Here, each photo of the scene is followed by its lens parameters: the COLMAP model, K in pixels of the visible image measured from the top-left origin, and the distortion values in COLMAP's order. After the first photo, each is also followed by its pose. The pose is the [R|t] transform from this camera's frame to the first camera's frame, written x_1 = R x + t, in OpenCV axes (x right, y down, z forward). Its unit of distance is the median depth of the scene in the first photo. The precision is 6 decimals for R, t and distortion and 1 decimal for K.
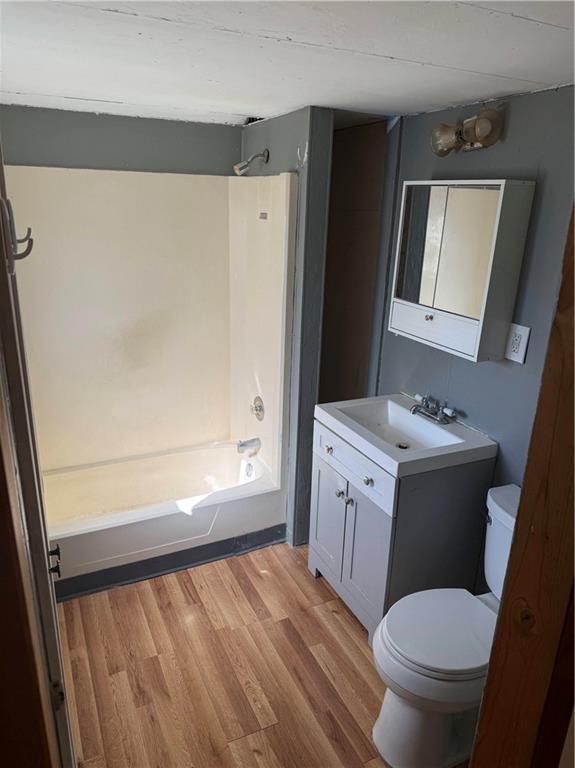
lens RADIAL K [[539.8, 0, 287.5], [0, 539.8, 384.0], [0, 0, 1]] dist [0.058393, -0.065028]
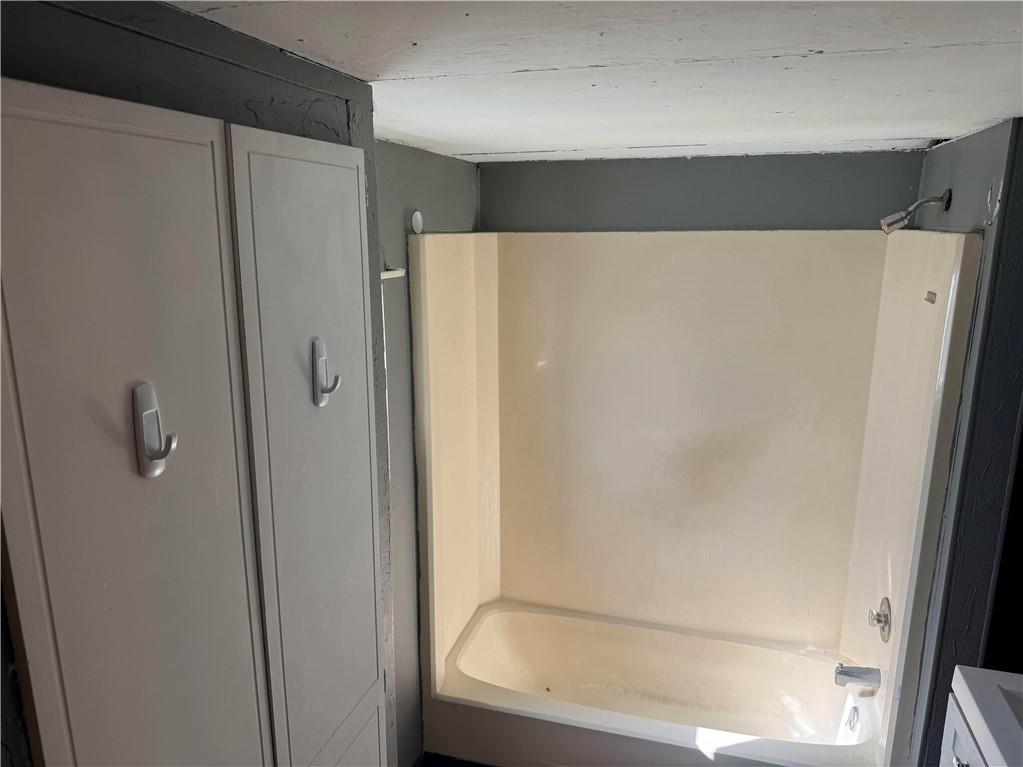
lens RADIAL K [[719.1, 0, 515.0], [0, 719.1, 381.0], [0, 0, 1]] dist [0.058393, -0.065028]
pose [[0.746272, 0.120730, -0.654601, 0.142902], [-0.194656, 0.980007, -0.041169, -0.104474], [0.636544, 0.158145, 0.754852, 0.147267]]
